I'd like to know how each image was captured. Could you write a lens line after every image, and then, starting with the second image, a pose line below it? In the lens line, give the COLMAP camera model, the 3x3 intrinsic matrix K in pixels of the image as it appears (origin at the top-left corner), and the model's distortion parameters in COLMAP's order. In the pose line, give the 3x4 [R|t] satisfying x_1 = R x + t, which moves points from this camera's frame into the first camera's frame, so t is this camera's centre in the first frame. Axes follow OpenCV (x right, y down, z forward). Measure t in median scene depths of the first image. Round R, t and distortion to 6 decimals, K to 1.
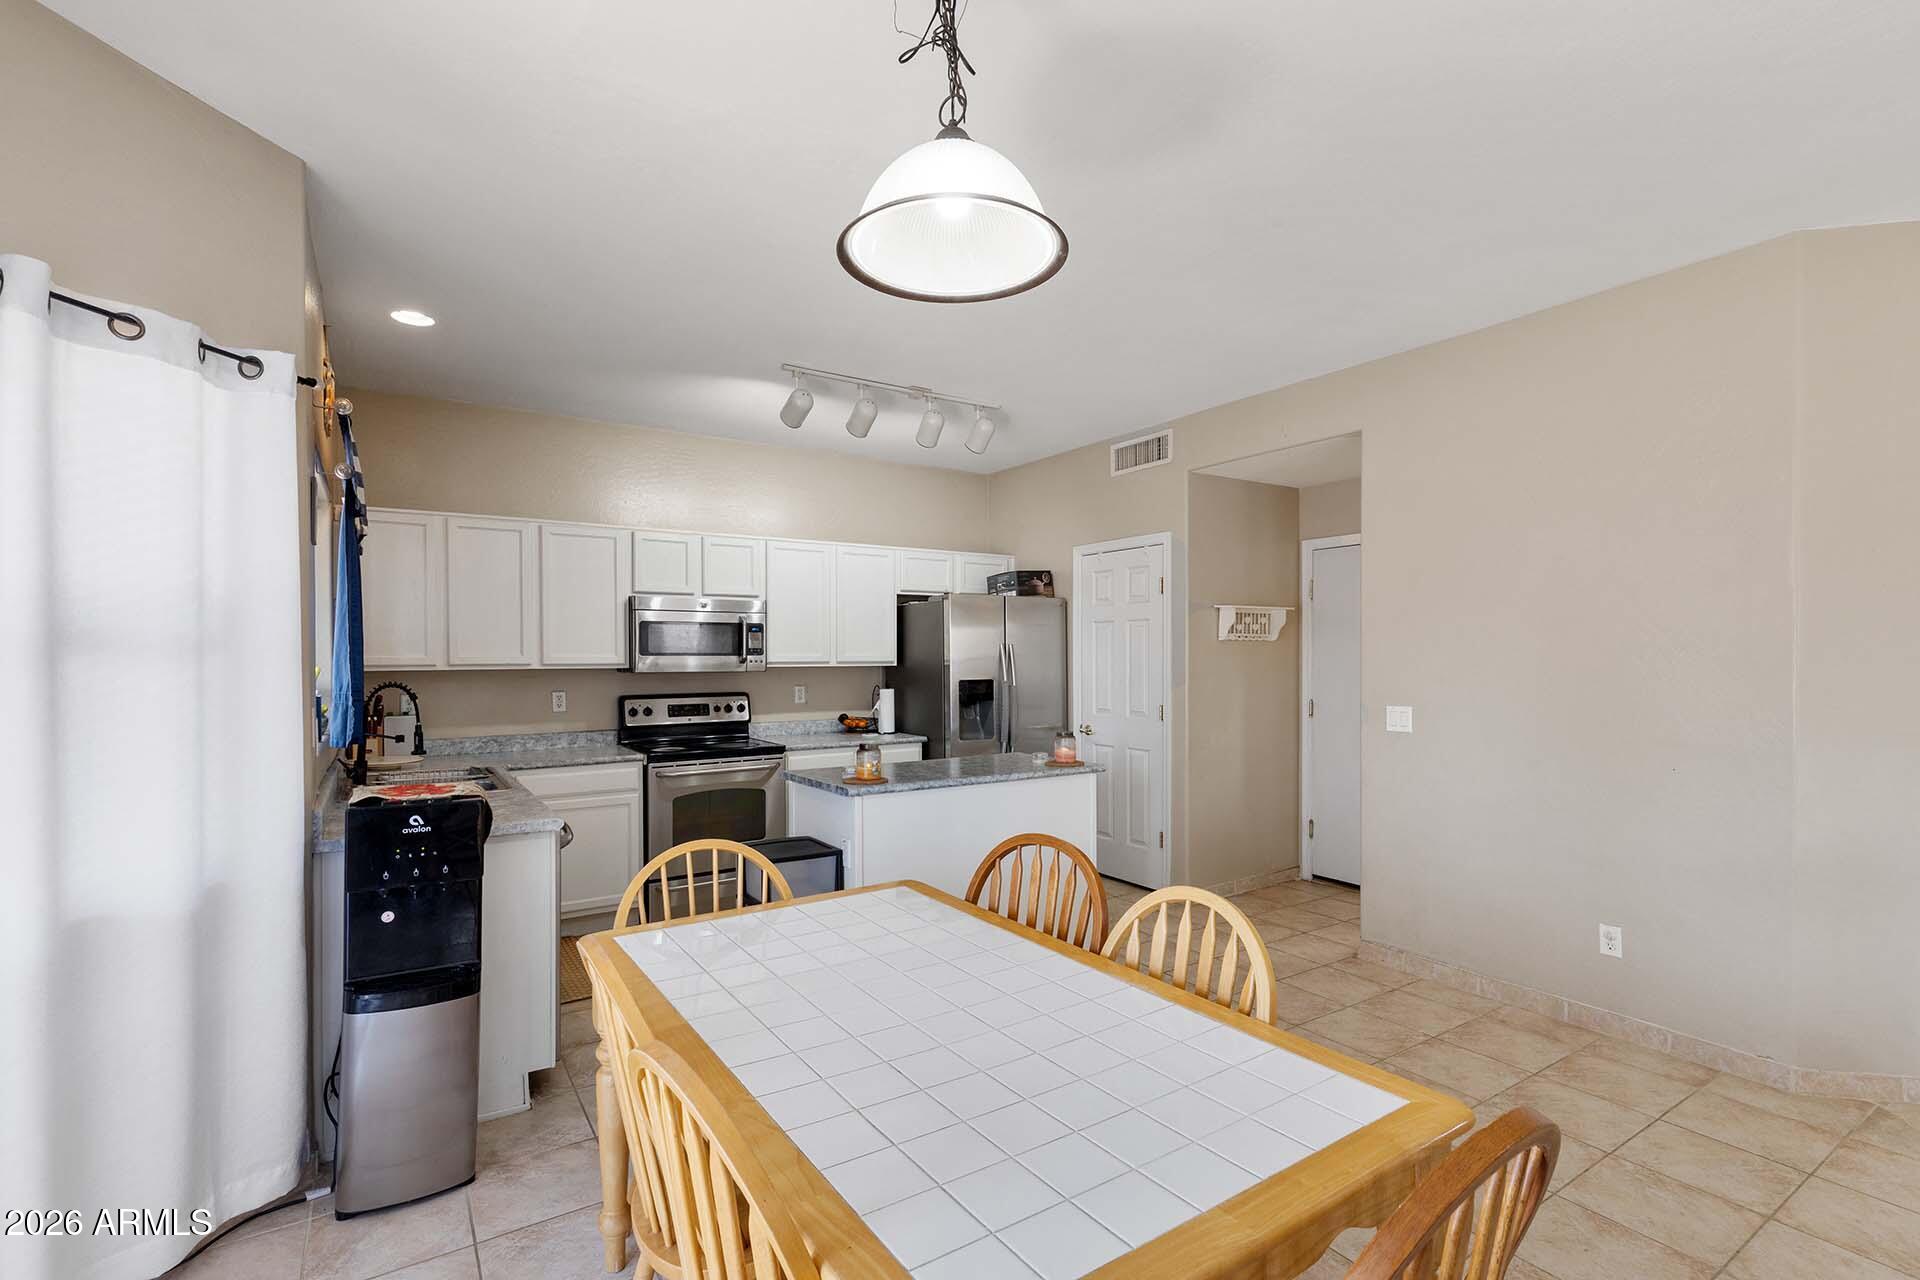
lens RADIAL K [[876.2, 0, 954.7], [0, 876.2, 650.9], [0, 0, 1]] dist [0.010061, 0.000011]
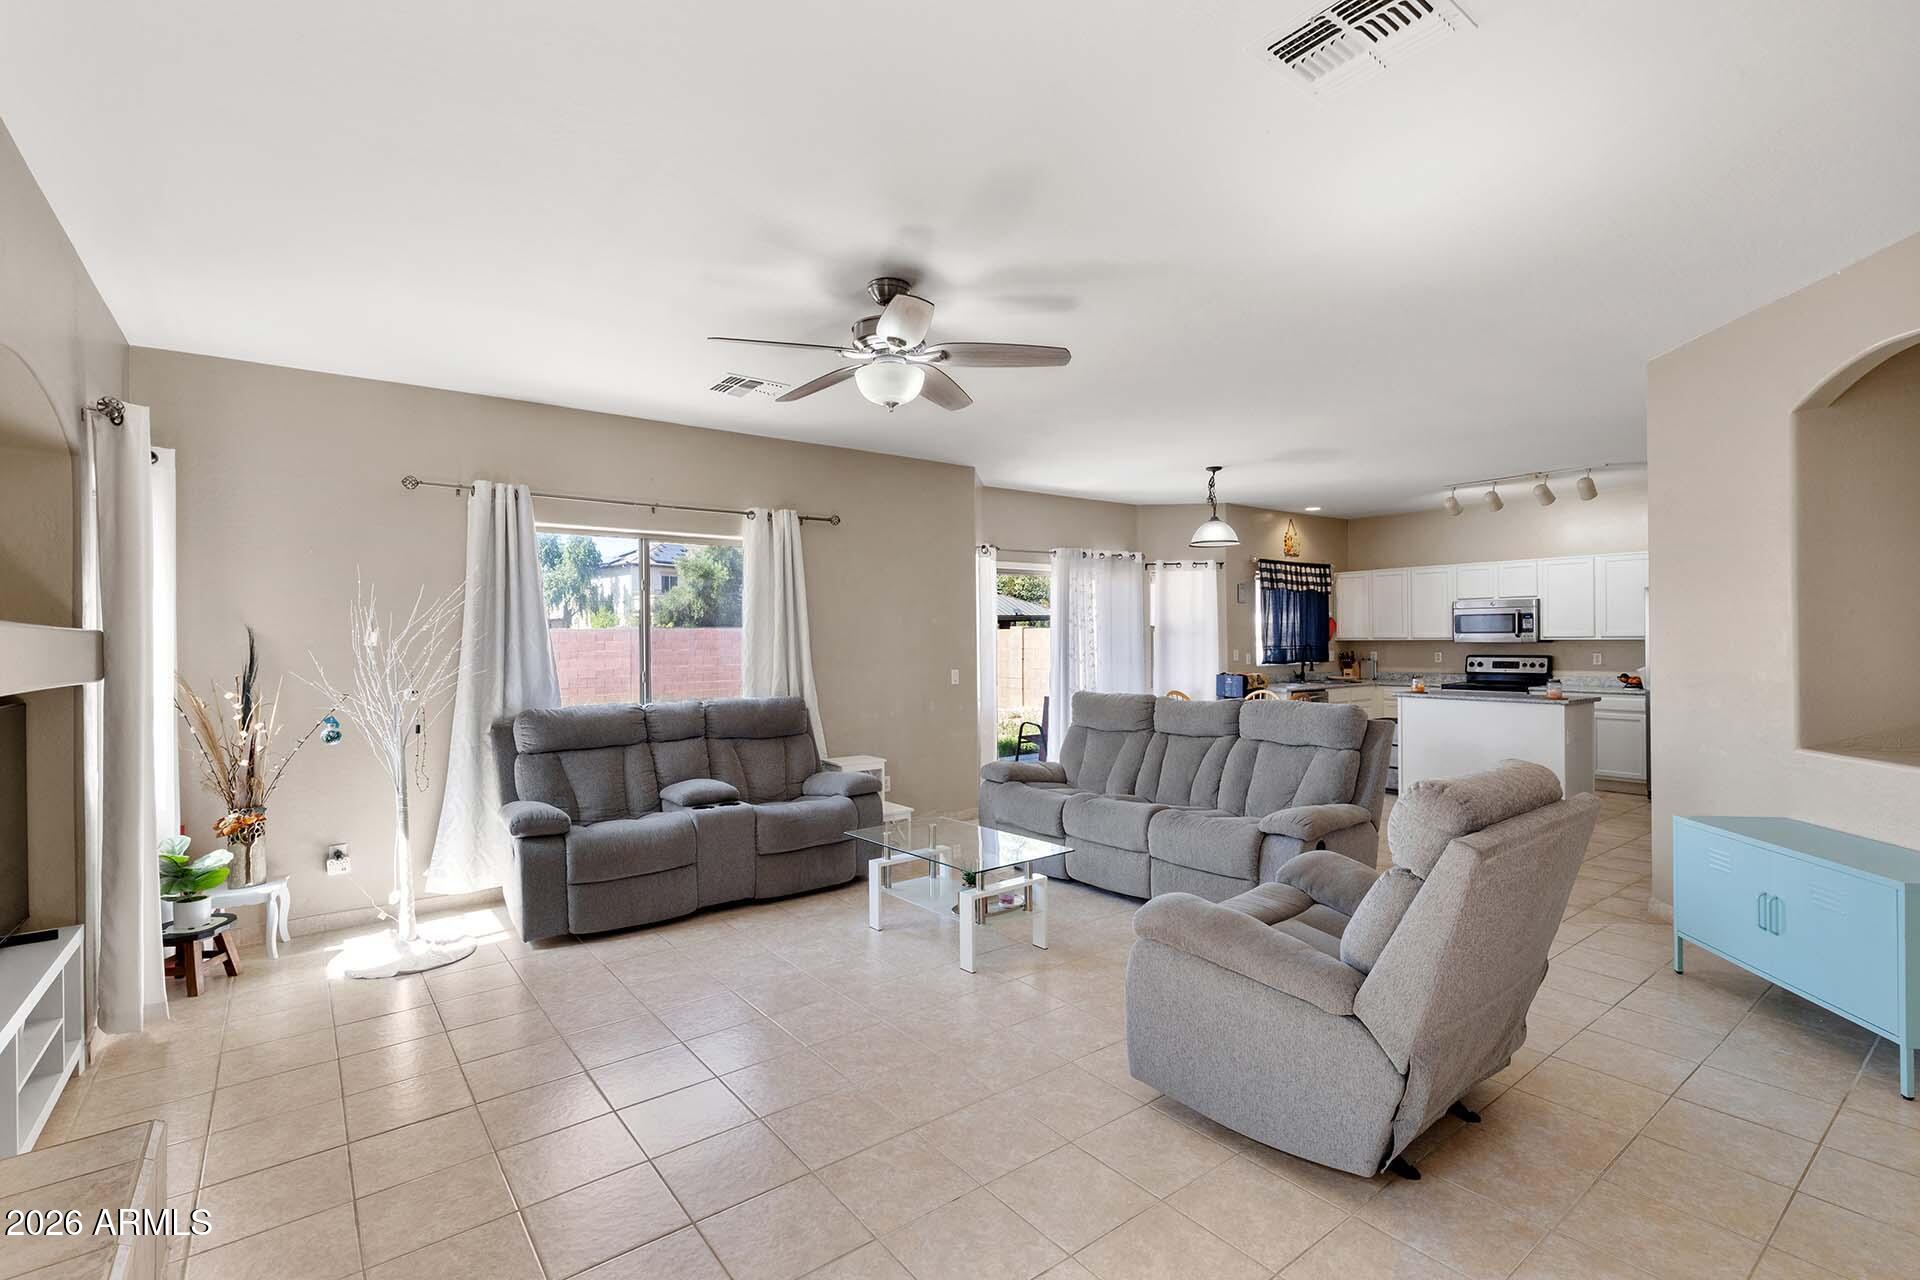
lens RADIAL K [[876.2, 0, 963.1], [0, 876.2, 639.5], [0, 0, 1]] dist [0.010061, 0.000011]
pose [[0.075362, 0.002306, -0.997154, 1.333443], [0.013415, 0.999904, 0.003326, -0.001536], [0.997066, -0.013628, 0.075324, -0.182467]]
